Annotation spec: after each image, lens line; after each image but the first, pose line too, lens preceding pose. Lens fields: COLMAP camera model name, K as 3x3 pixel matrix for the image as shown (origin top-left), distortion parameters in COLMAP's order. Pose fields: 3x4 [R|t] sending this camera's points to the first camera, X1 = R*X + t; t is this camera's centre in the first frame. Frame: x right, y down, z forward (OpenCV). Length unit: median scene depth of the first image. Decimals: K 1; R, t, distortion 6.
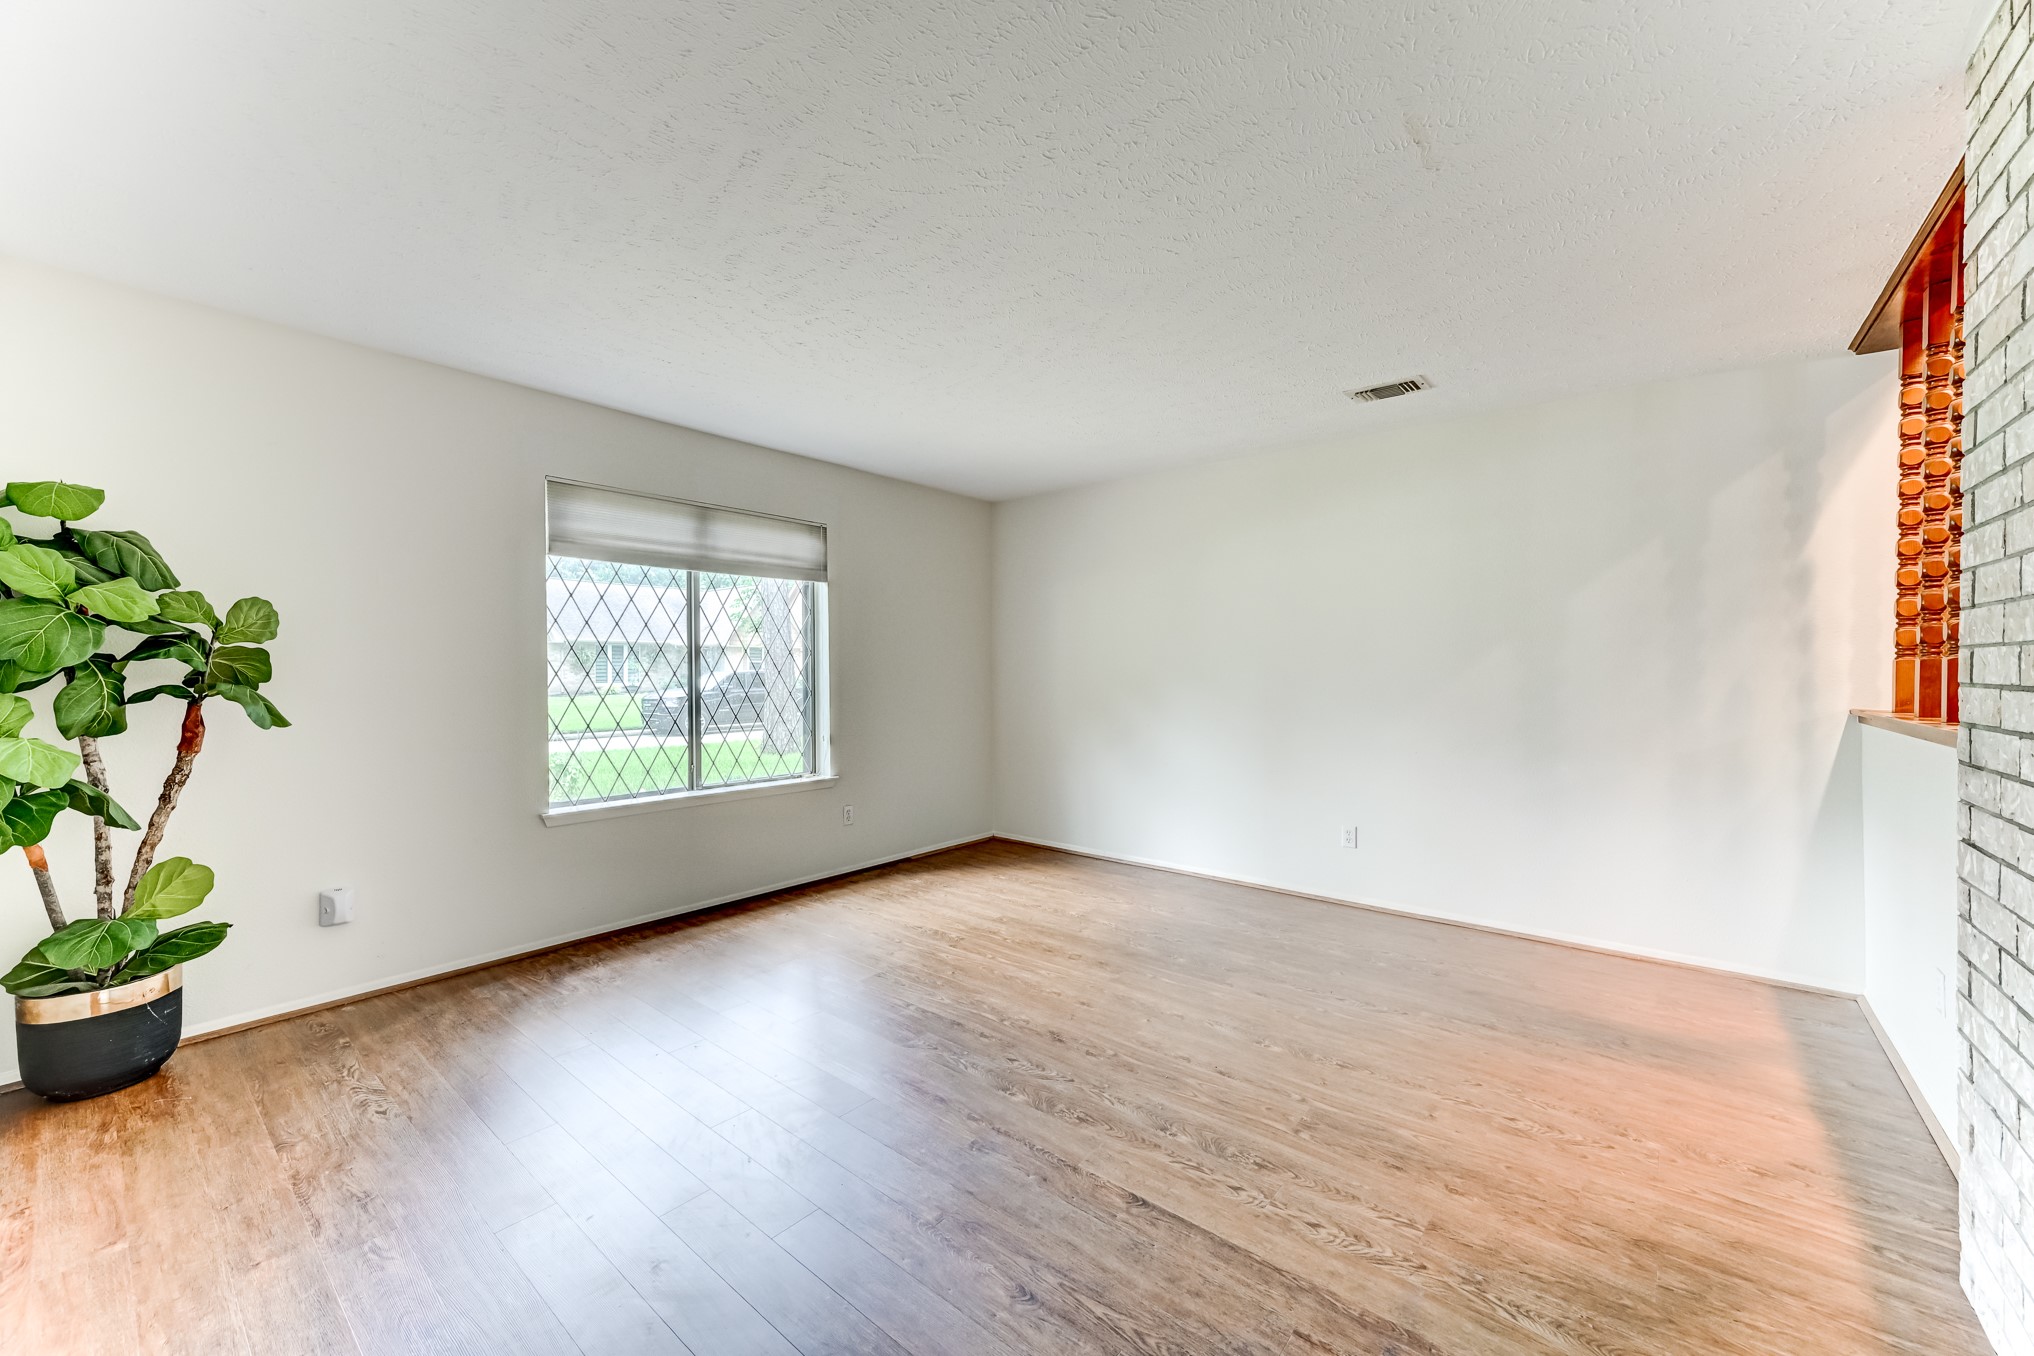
lens RADIAL K [[786.3, 0, 1018.3], [0, 786.3, 678.2], [0, 0, 1]] dist [0.008583, 0.000709]
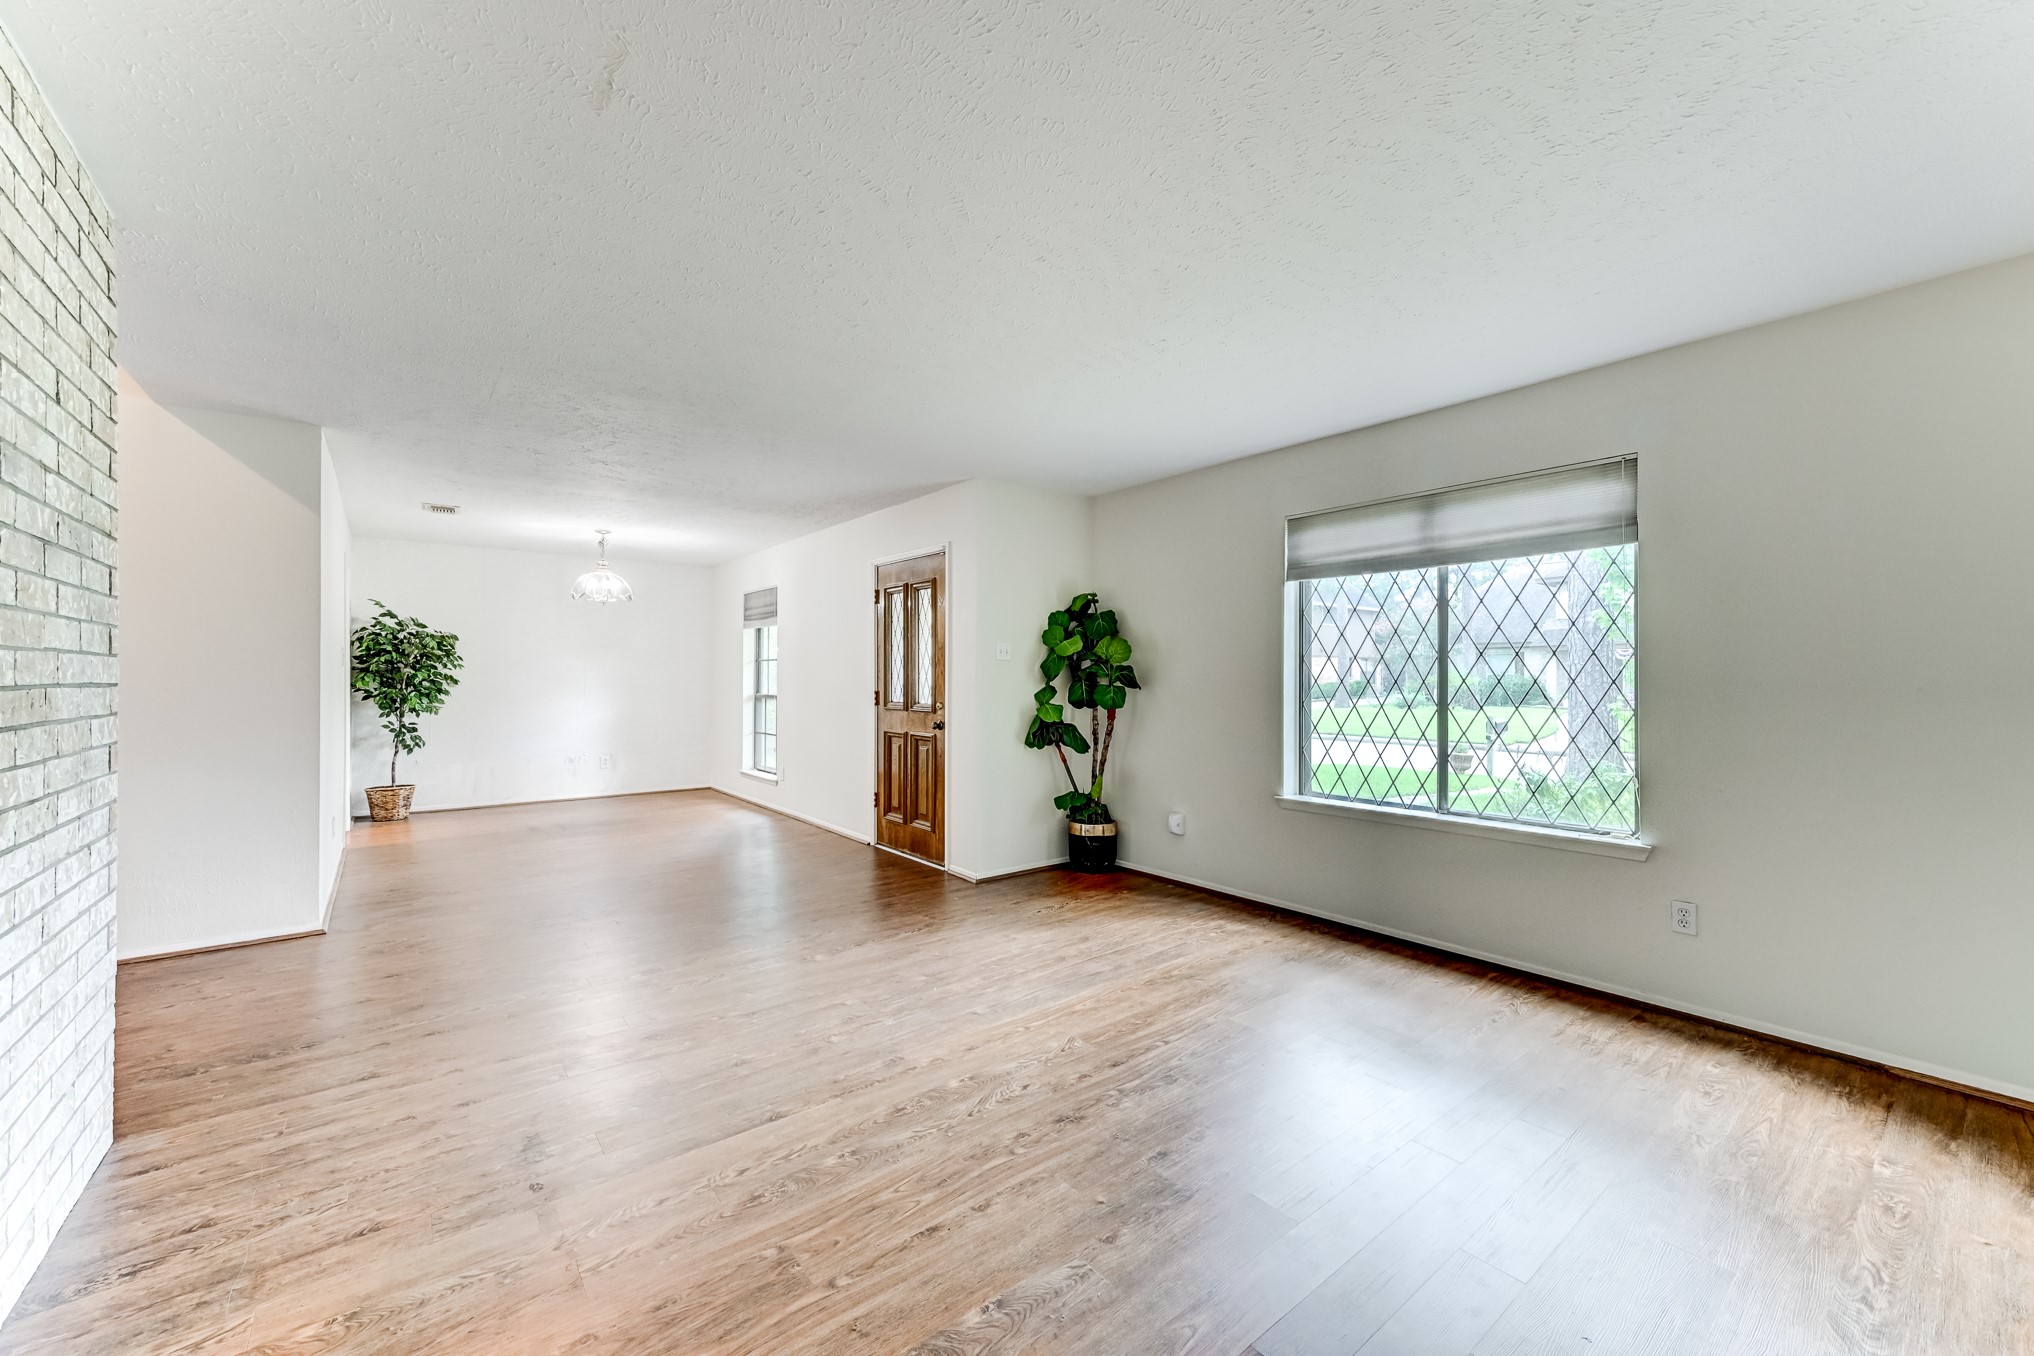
lens RADIAL K [[786.3, 0, 1016.5], [0, 786.3, 676.3], [0, 0, 1]] dist [0.008583, 0.000709]
pose [[-0.207869, -0.004207, -0.978148, 0.703268], [-0.012639, 0.999919, -0.001614, -0.005624], [0.978075, 0.012027, -0.207906, 0.898663]]
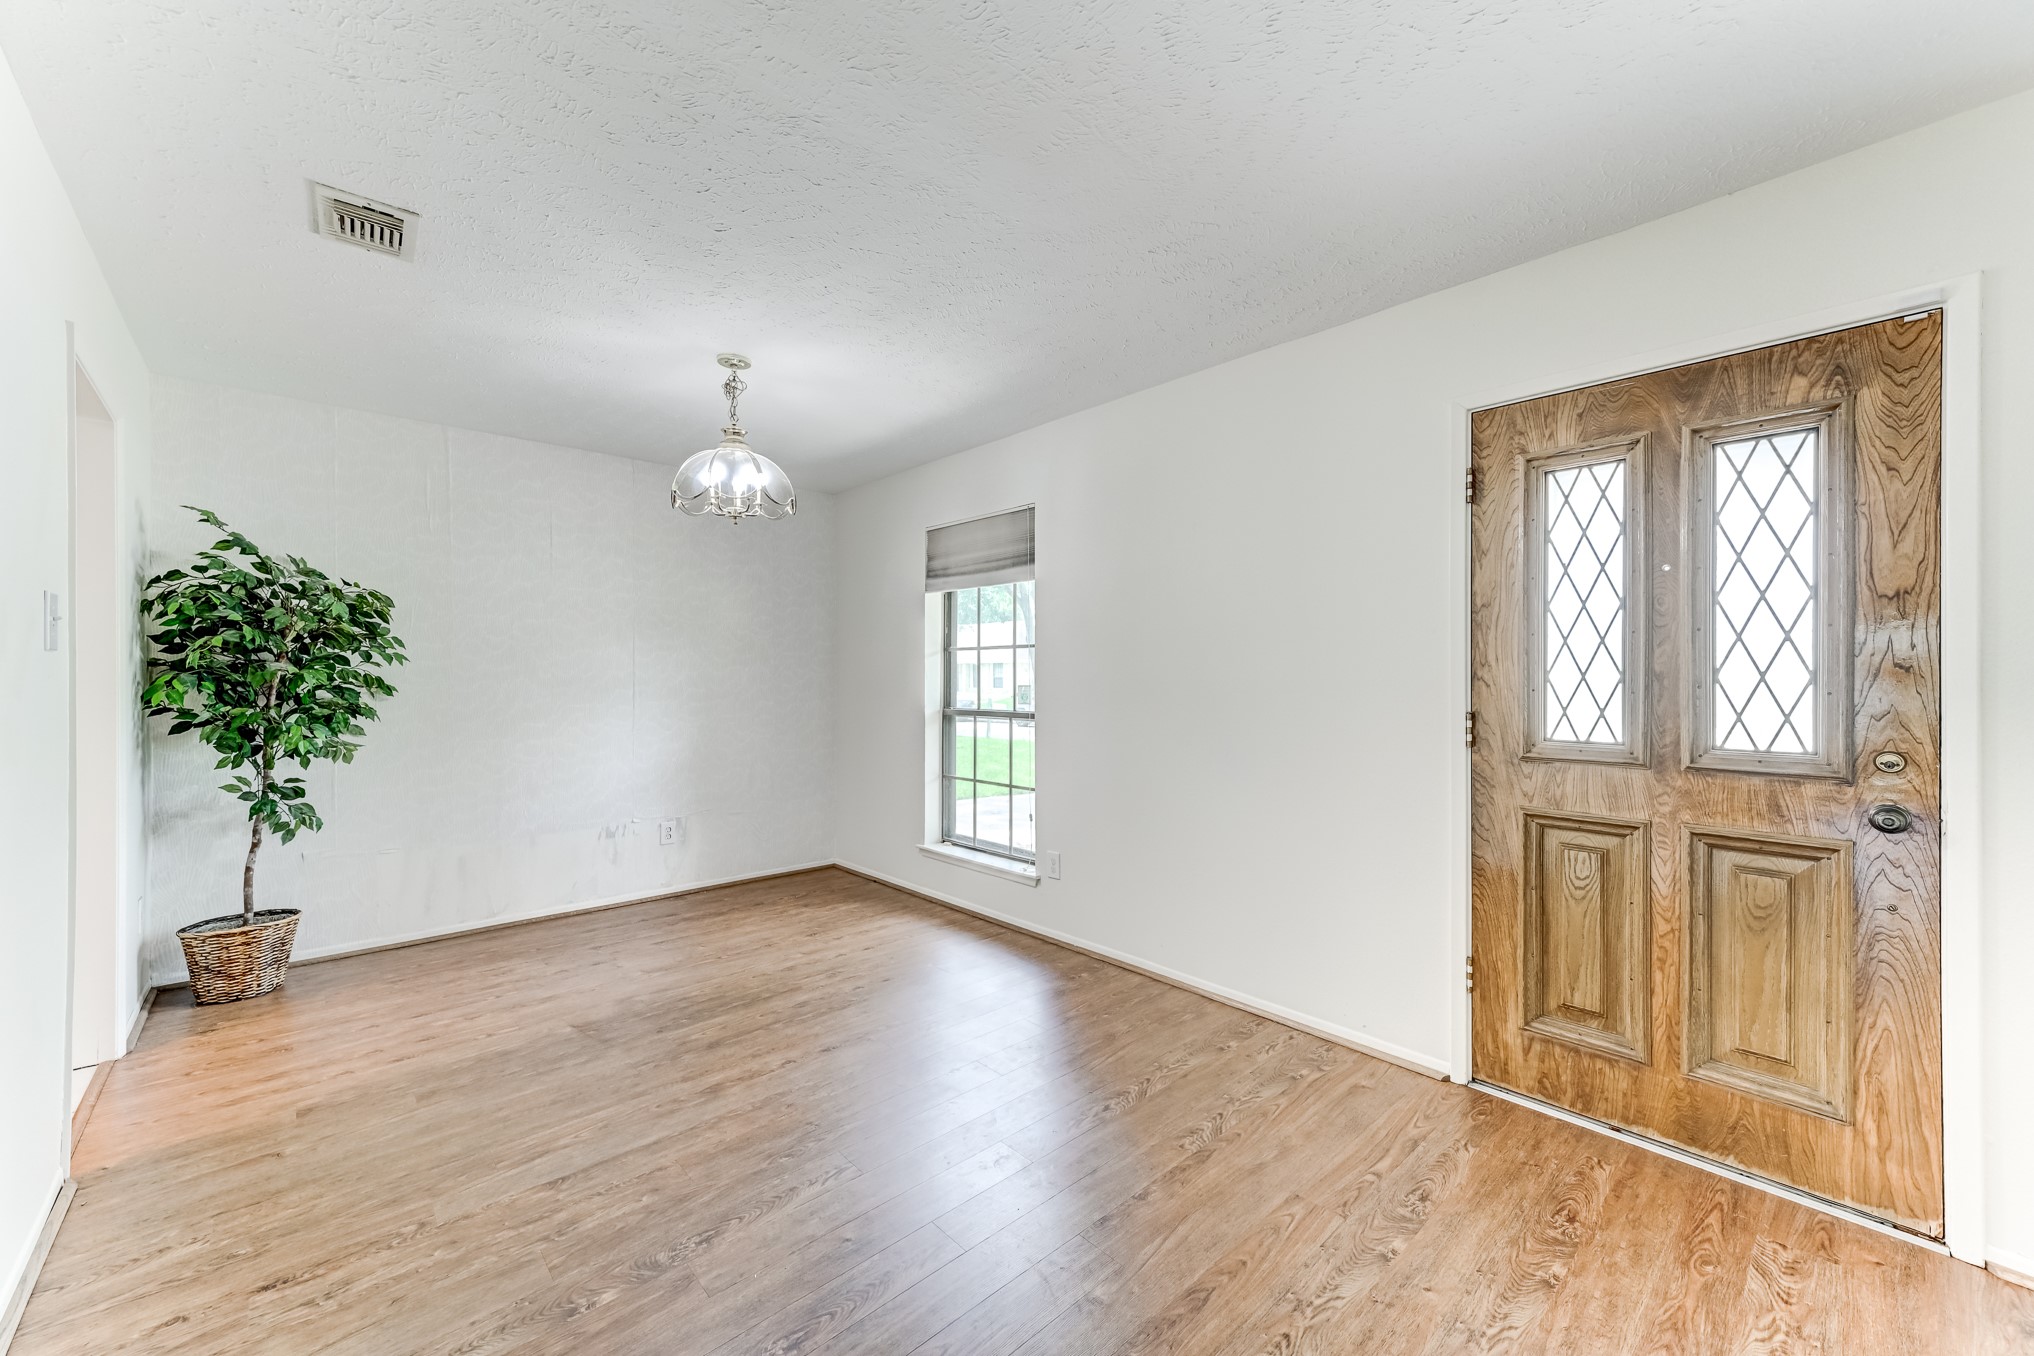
lens RADIAL K [[786.3, 0, 1018.4], [0, 786.3, 674.9], [0, 0, 1]] dist [0.008583, 0.000709]
pose [[-0.132876, -0.005097, -0.991120, -0.170921], [-0.009595, 0.999947, -0.003856, 0.000737], [0.991086, 0.008998, -0.132918, -0.094321]]
